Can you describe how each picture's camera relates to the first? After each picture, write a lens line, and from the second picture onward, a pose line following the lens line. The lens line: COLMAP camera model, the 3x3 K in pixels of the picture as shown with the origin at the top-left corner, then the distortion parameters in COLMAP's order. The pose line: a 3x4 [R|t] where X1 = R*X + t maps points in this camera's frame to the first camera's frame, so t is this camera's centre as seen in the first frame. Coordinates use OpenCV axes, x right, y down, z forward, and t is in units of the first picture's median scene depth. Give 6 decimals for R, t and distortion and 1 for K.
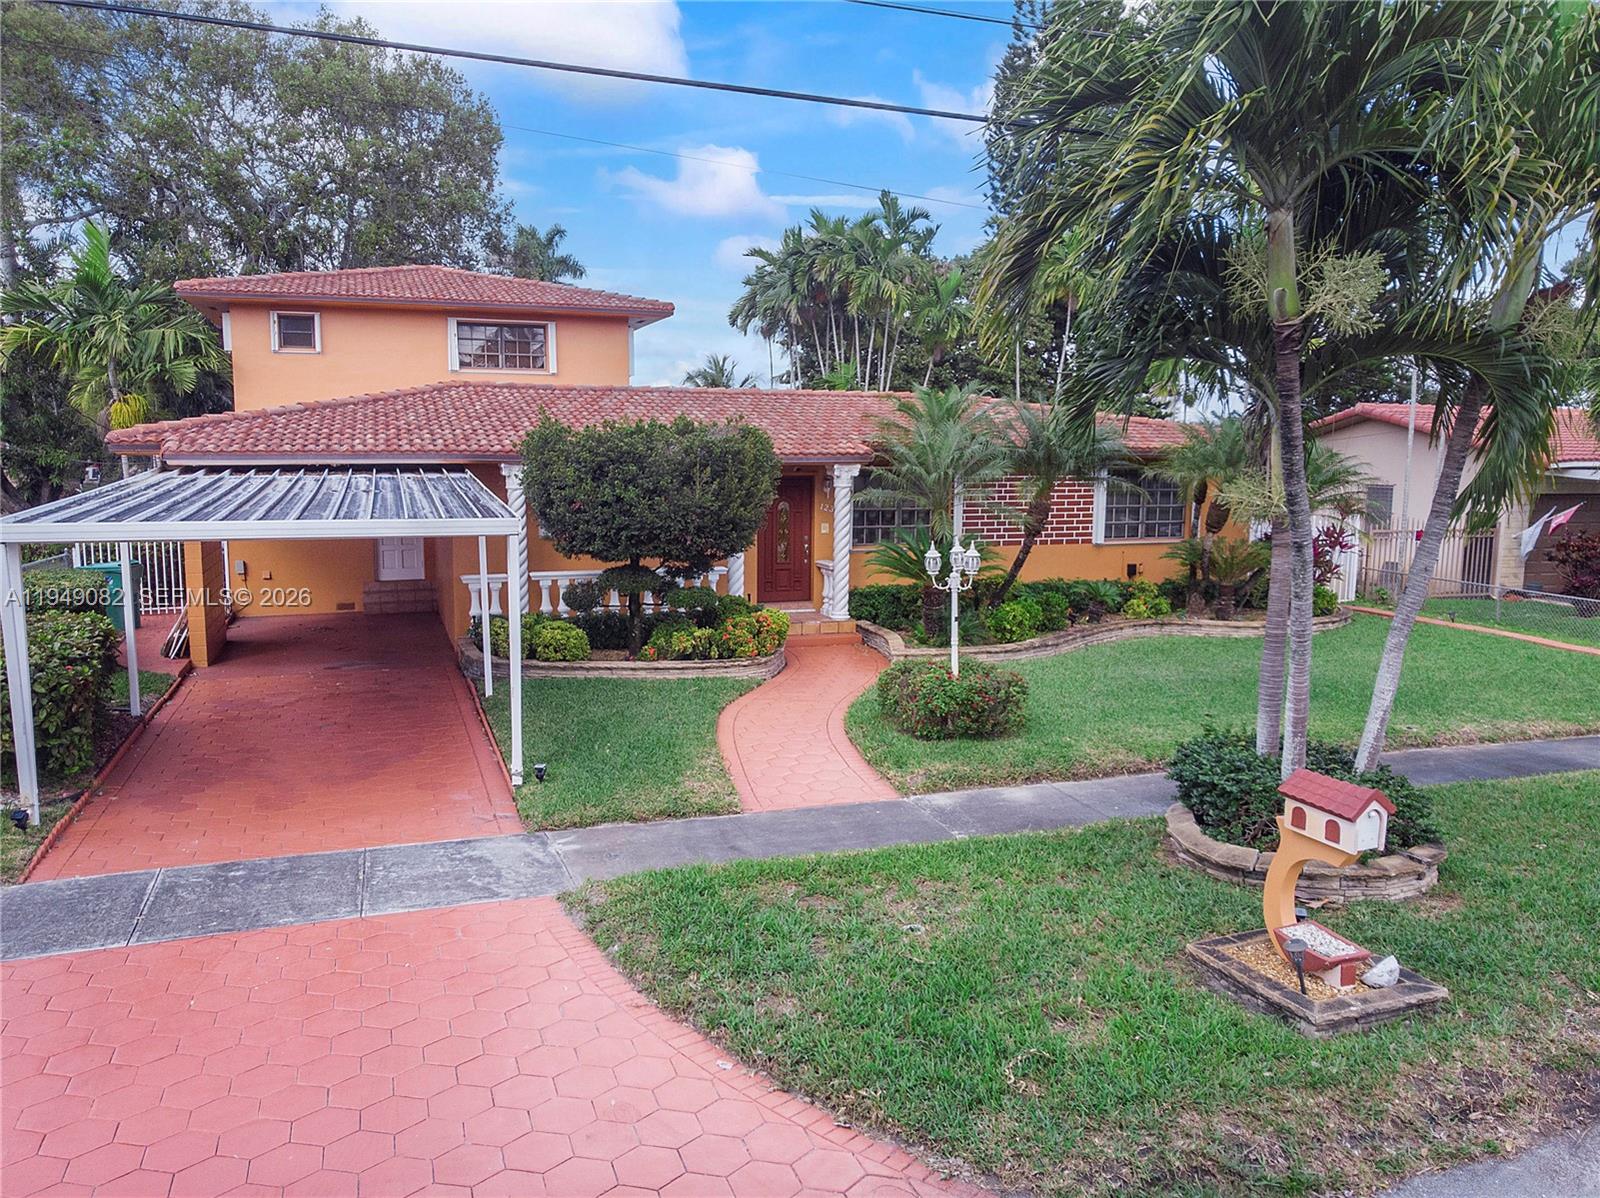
lens RADIAL K [[1226.0, 0, 800.0], [0, 1226.0, 599.0], [0, 0, 1]] dist [-0.005426, 0.001184]
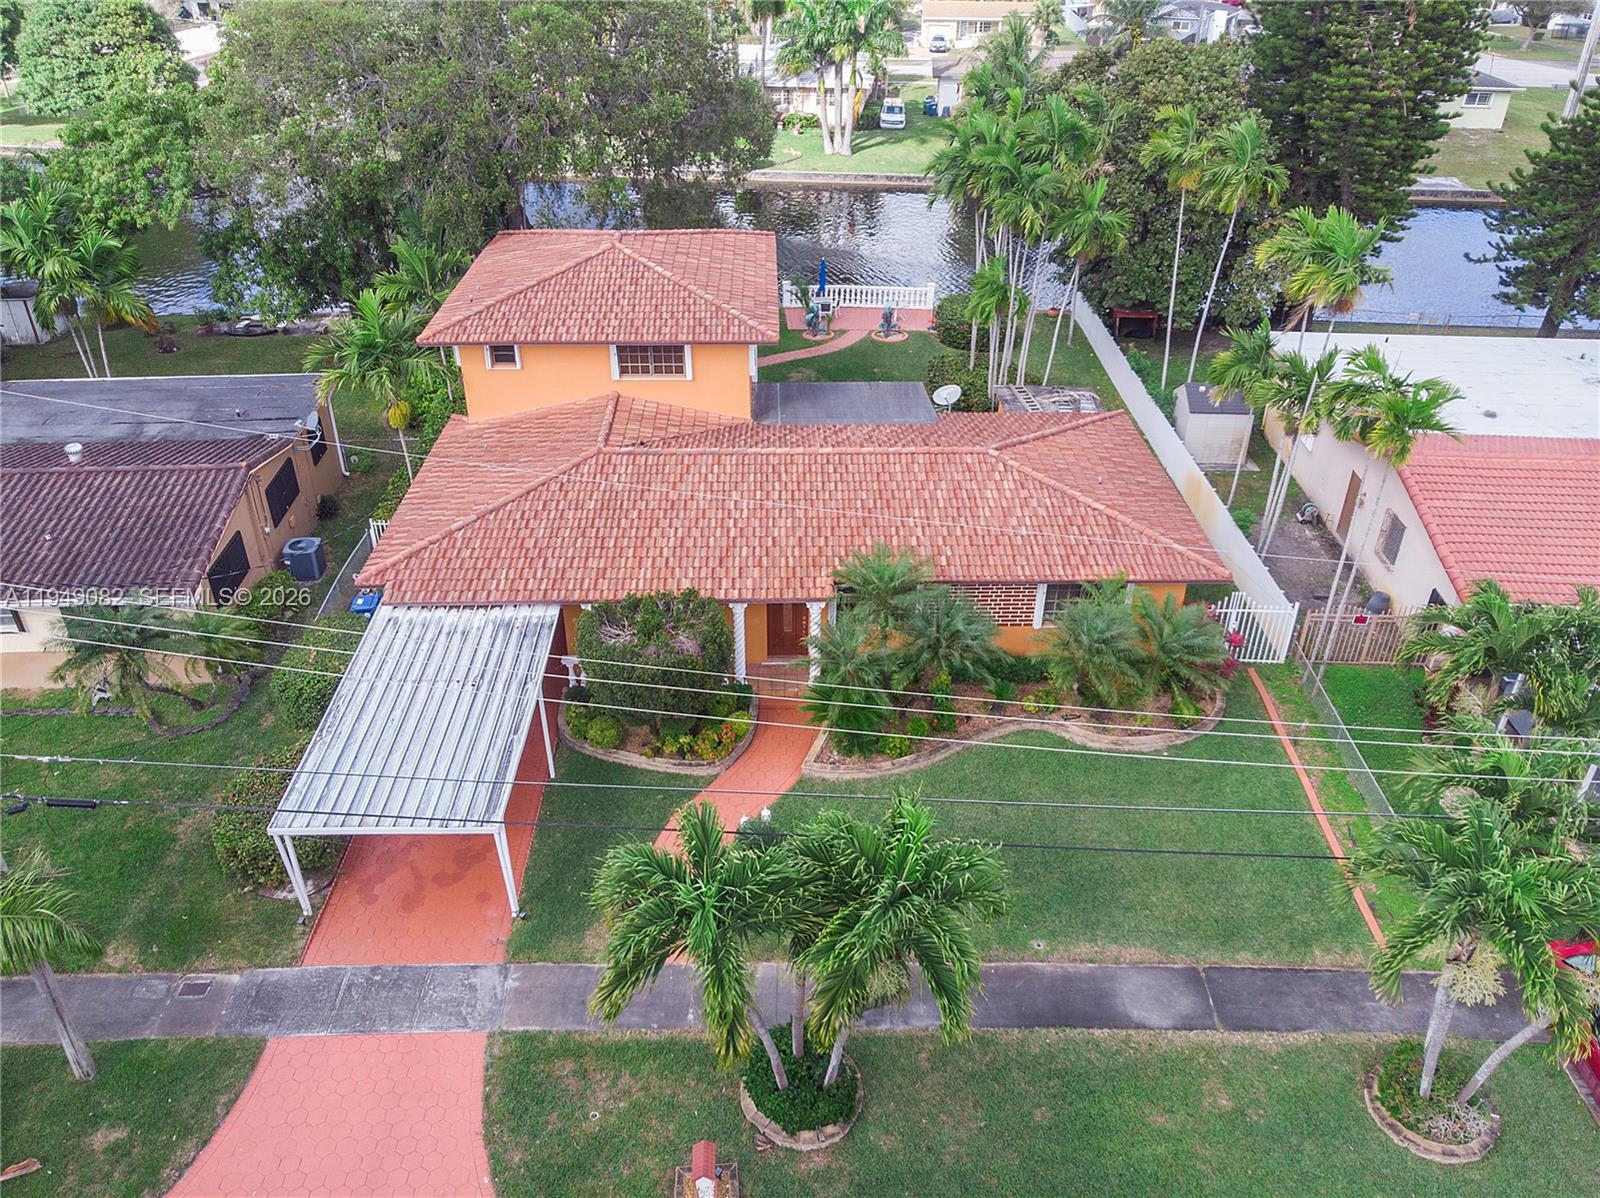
lens RADIAL K [[1226.0, 0, 800.0], [0, 1226.0, 599.0], [0, 0, 1]] dist [-0.005426, 0.001184]
pose [[0.949728, 0.175726, -0.259107, 0.485345], [-0.050279, 0.902487, 0.427772, -0.900924], [0.309011, -0.393240, 0.865953, -0.311289]]
